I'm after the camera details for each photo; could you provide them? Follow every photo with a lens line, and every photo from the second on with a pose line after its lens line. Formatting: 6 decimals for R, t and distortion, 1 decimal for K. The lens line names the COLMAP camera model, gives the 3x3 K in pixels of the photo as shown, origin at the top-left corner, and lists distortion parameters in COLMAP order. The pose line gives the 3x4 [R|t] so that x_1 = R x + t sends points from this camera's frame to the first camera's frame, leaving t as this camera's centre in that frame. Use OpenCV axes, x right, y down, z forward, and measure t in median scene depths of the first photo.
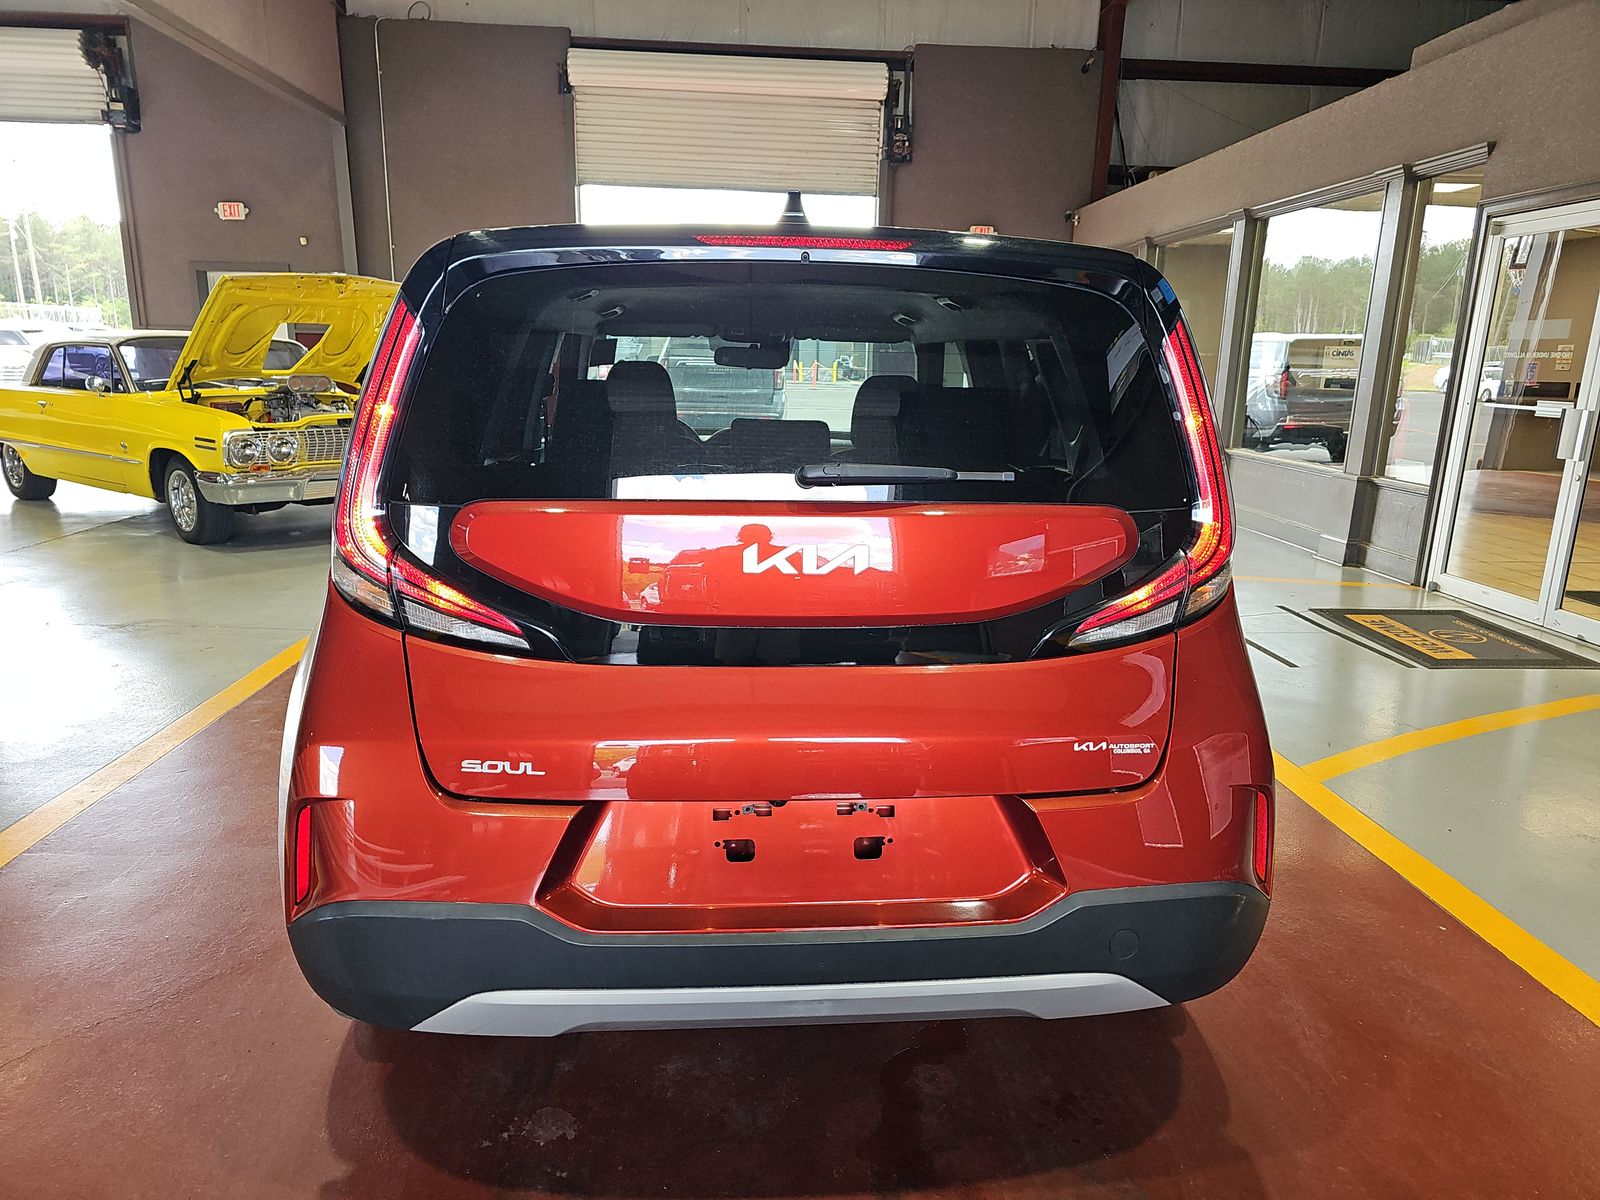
lens RADIAL K [[1068.7, 0, 800.4], [0, 1068.7, 637.9], [0, 0, 1]] dist [0.003145, 0.001998]
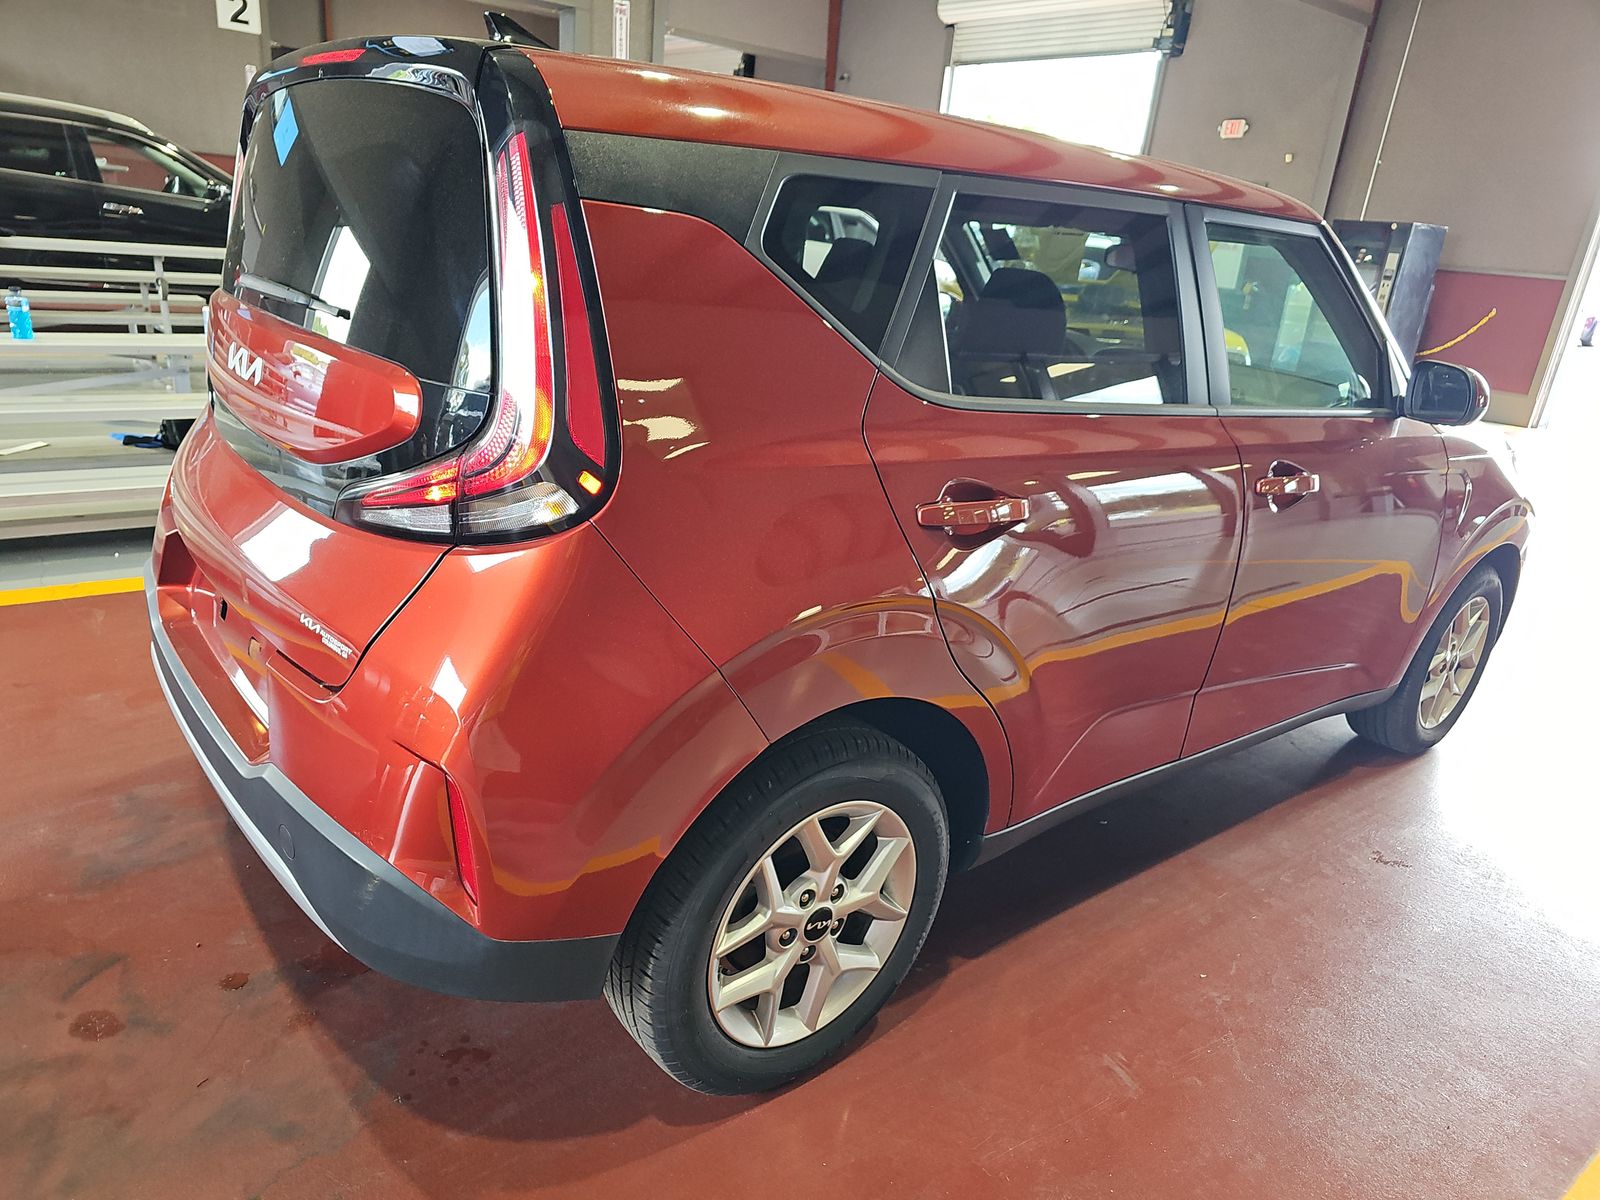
lens RADIAL K [[1068.7, 0, 800.4], [0, 1068.7, 637.9], [0, 0, 1]] dist [0.003145, 0.001998]
pose [[0.569580, 0.325194, -0.754869, 0.167336], [-0.283675, 0.939748, 0.190794, -0.024540], [0.771432, 0.105465, 0.627511, 0.105495]]
